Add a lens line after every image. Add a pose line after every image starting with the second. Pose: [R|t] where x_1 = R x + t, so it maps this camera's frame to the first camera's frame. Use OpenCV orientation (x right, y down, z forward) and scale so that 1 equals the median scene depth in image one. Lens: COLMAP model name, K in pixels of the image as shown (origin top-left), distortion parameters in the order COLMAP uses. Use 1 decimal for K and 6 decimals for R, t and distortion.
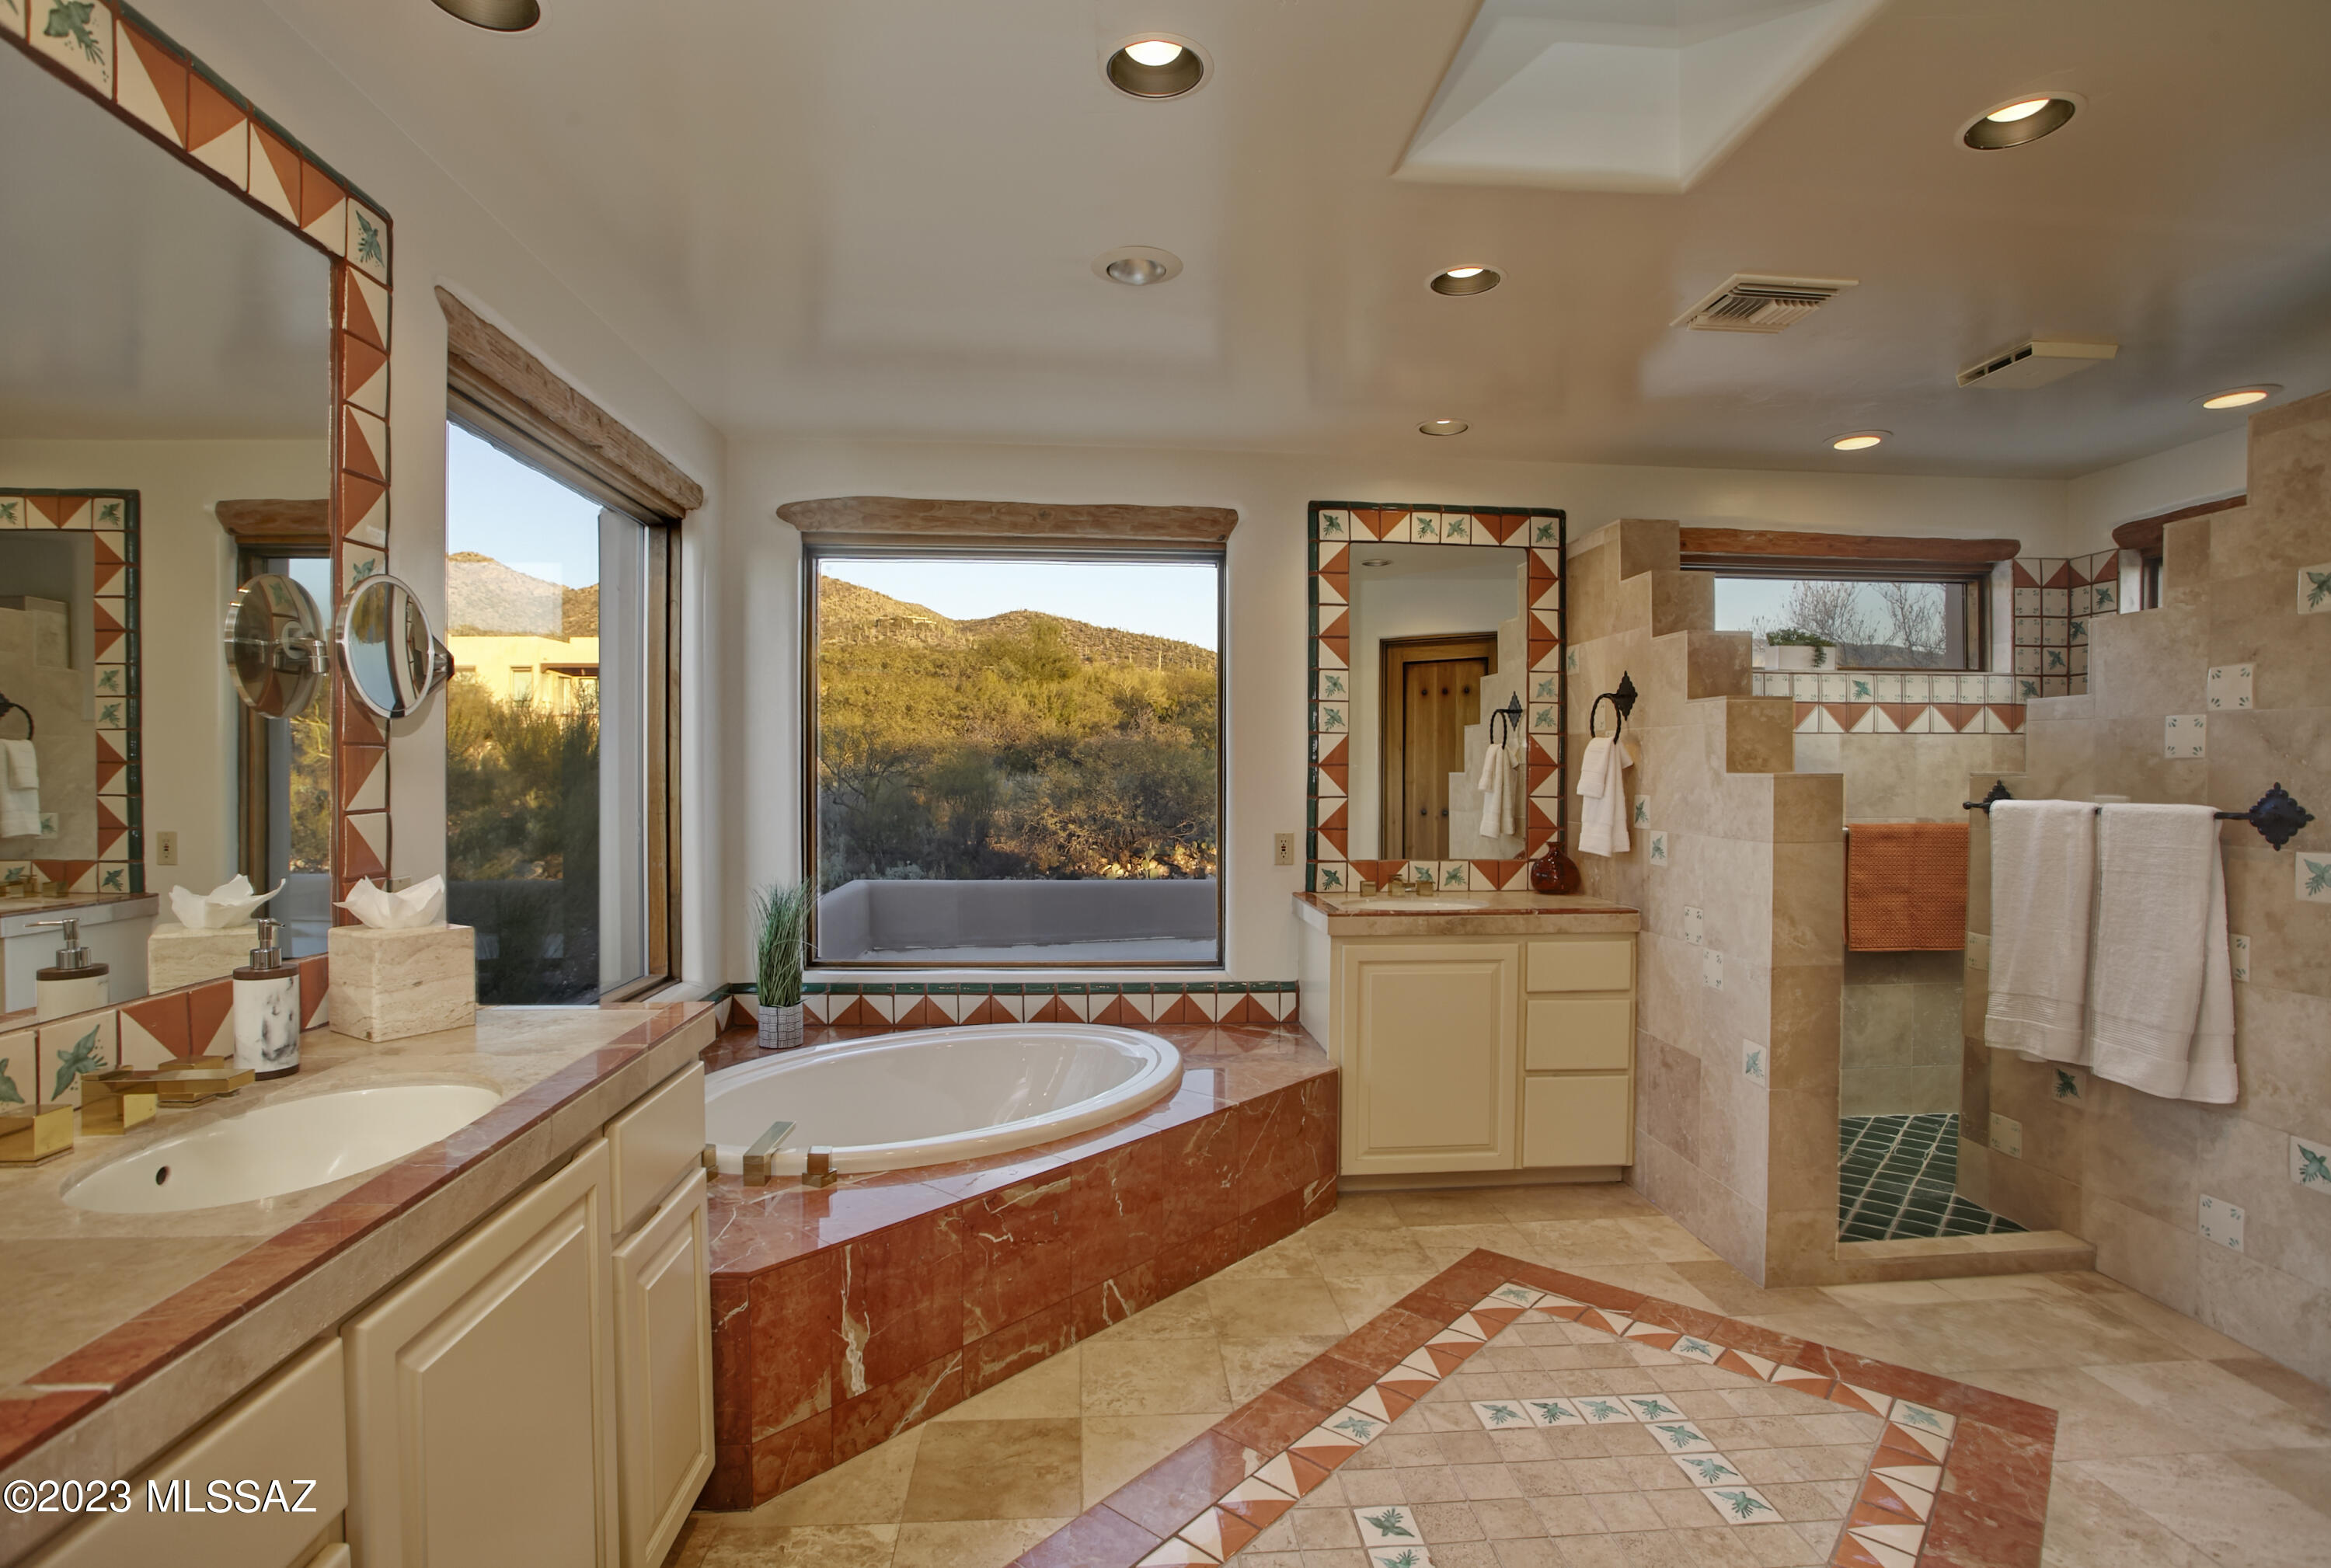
lens RADIAL K [[1139.7, 0, 1165.5], [0, 1139.7, 784.0], [0, 0, 1]] dist [-0.074058, 0.023094]
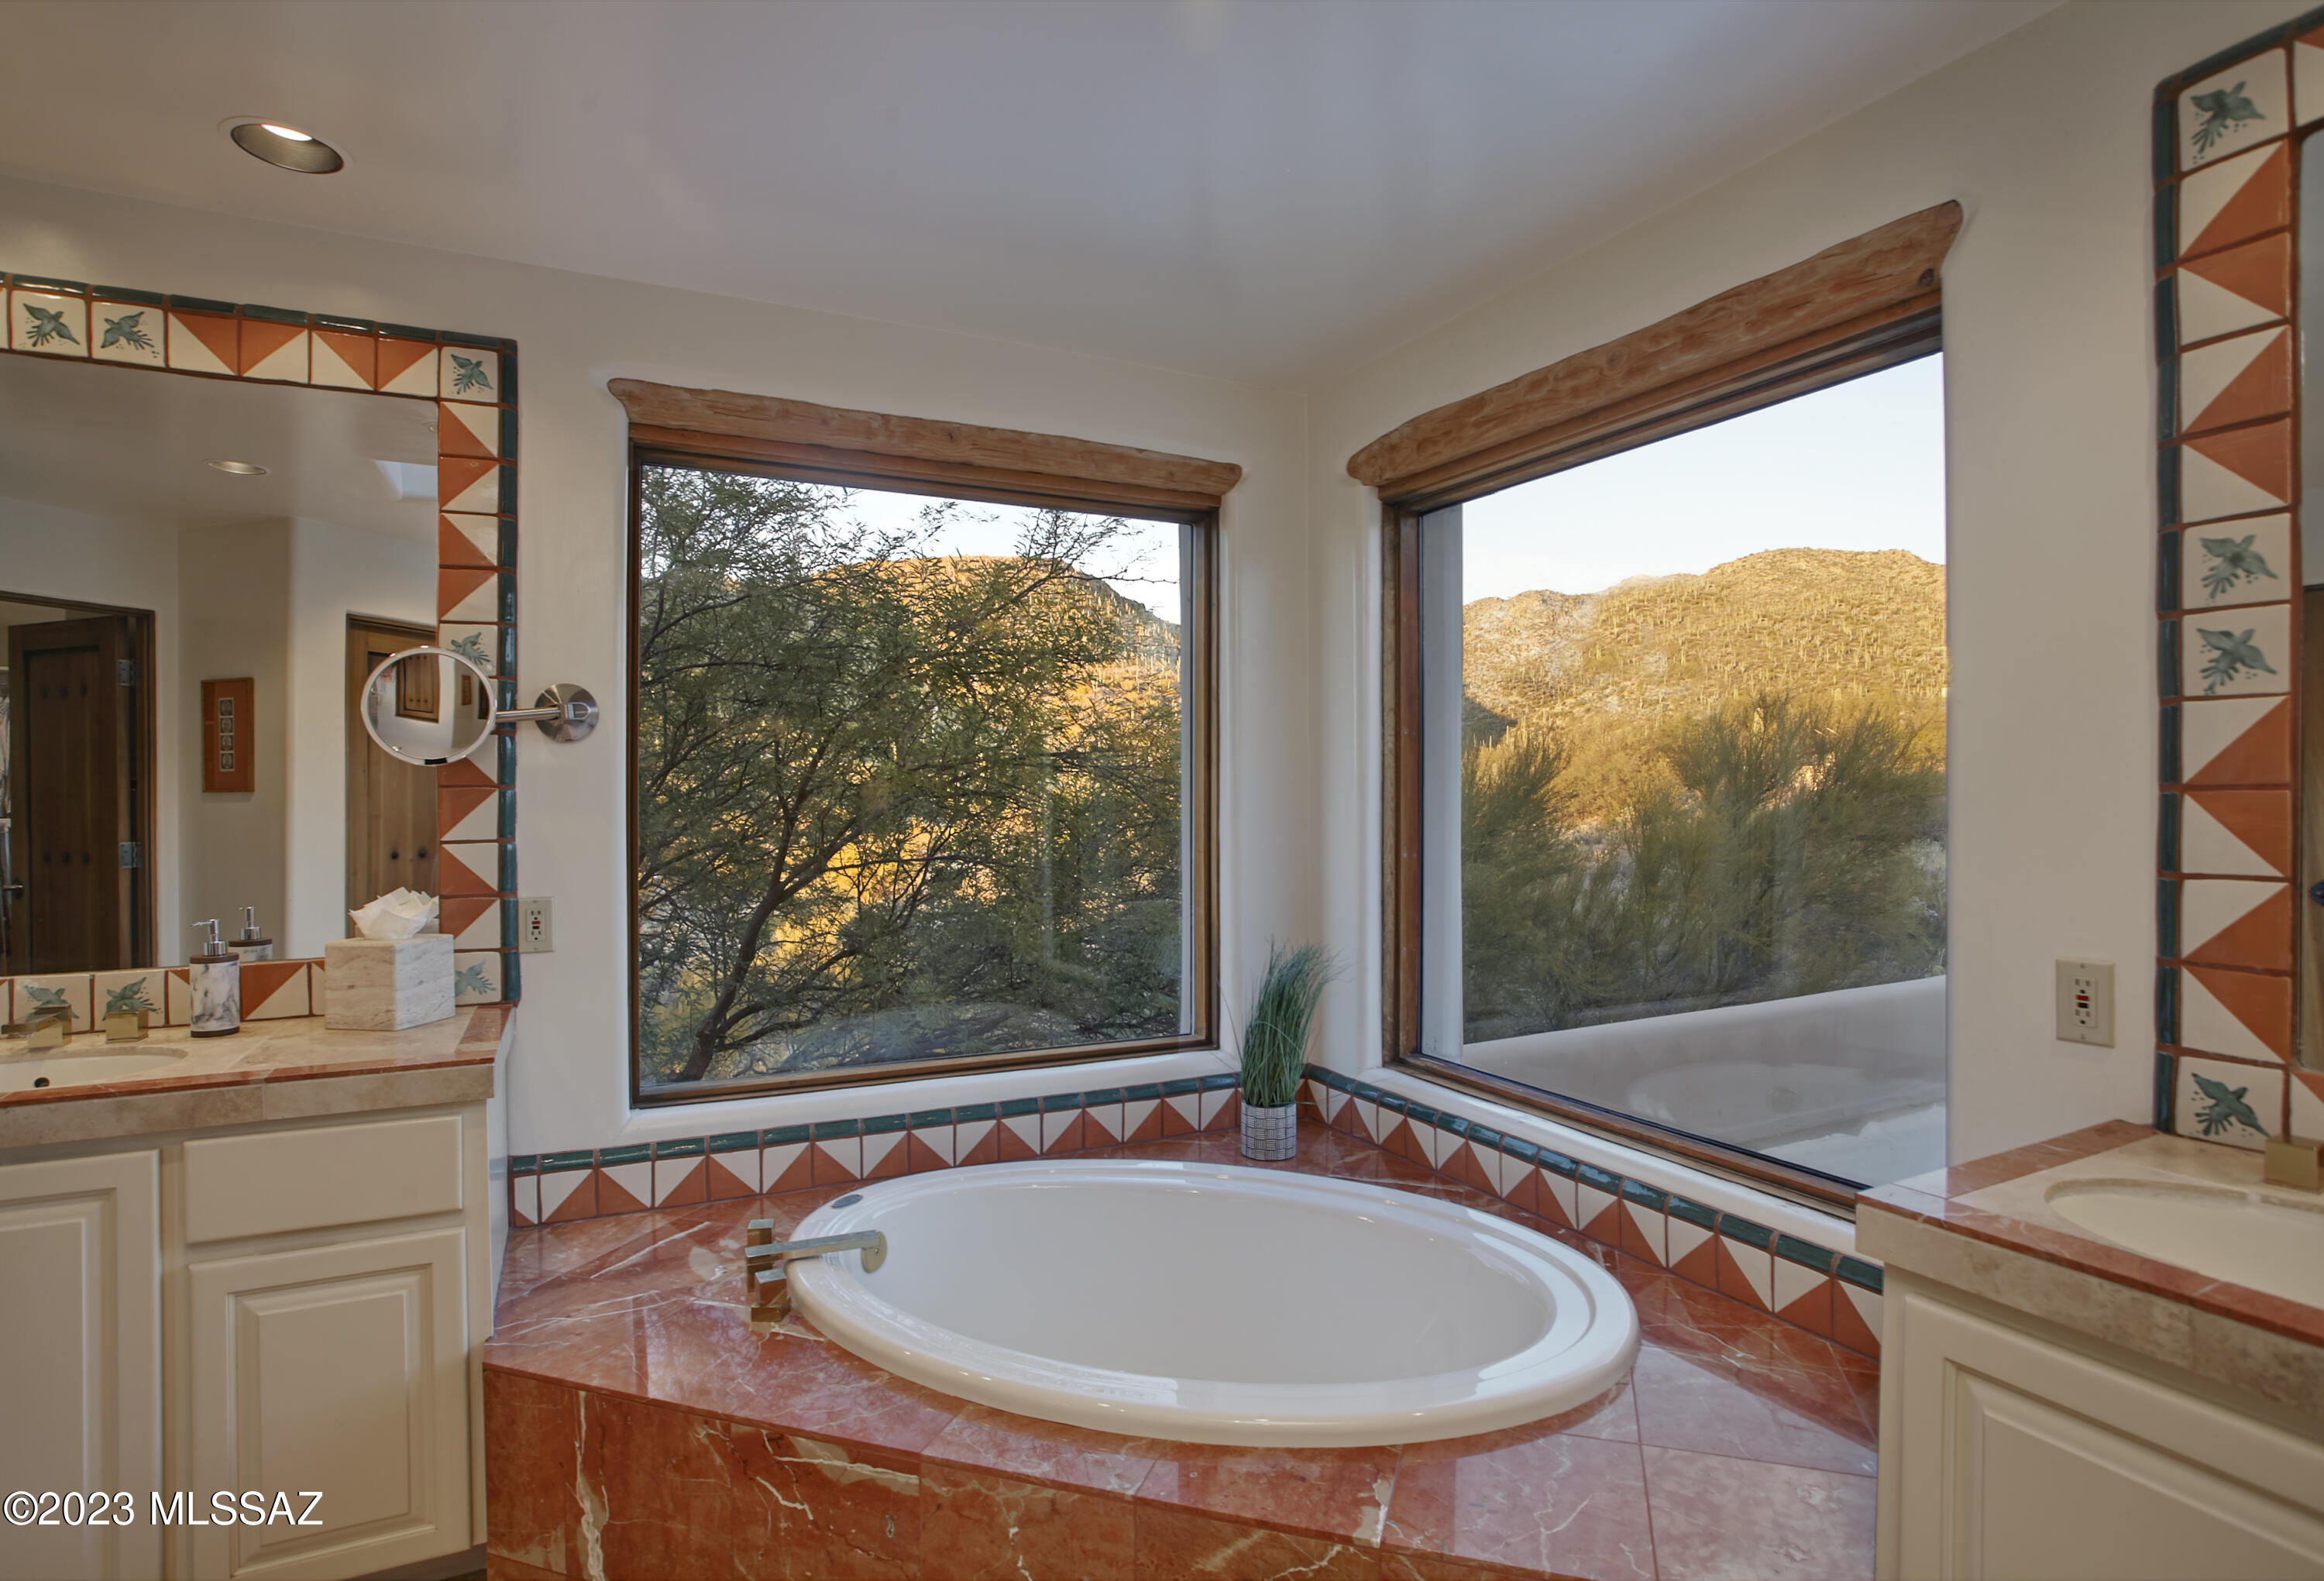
lens RADIAL K [[1181.3, 0, 1162.0], [0, 1181.3, 790.5], [0, 0, 1]] dist [-0.067688, 0.028709]
pose [[0.389743, -0.006445, -0.920901, 0.347034], [-0.004829, 0.999947, -0.009042, -0.011072], [0.920911, 0.007971, 0.389691, 0.560238]]
